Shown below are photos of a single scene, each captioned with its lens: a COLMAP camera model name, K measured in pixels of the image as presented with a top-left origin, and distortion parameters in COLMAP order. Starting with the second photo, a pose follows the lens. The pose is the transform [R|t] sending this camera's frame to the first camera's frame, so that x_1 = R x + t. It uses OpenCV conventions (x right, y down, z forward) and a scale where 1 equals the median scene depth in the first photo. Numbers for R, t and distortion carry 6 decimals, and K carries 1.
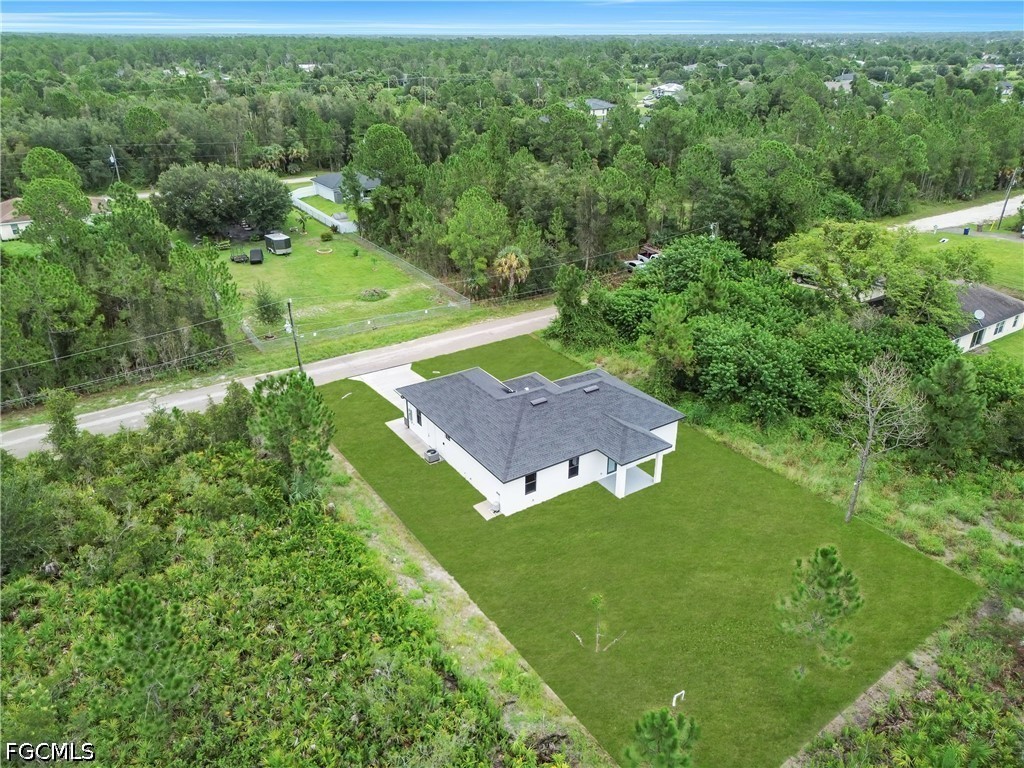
lens RADIAL K [[720.8, 0, 512.2], [0, 720.8, 380.8], [0, 0, 1]] dist [0.051263, -0.040457]
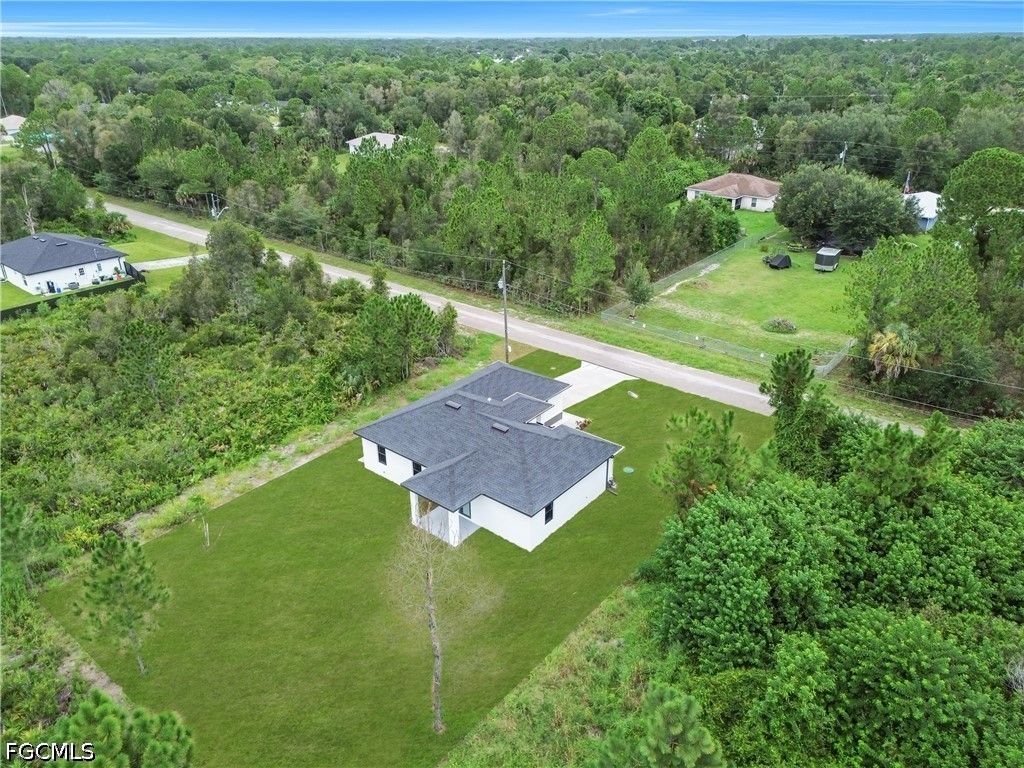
lens RADIAL K [[720.8, 0, 512.2], [0, 720.8, 380.8], [0, 0, 1]] dist [0.051263, -0.040457]
pose [[0.308338, 0.409843, -0.858462, 0.919966], [-0.407740, 0.872271, 0.269985, -0.308167], [0.859463, 0.266782, 0.436063, 0.637101]]
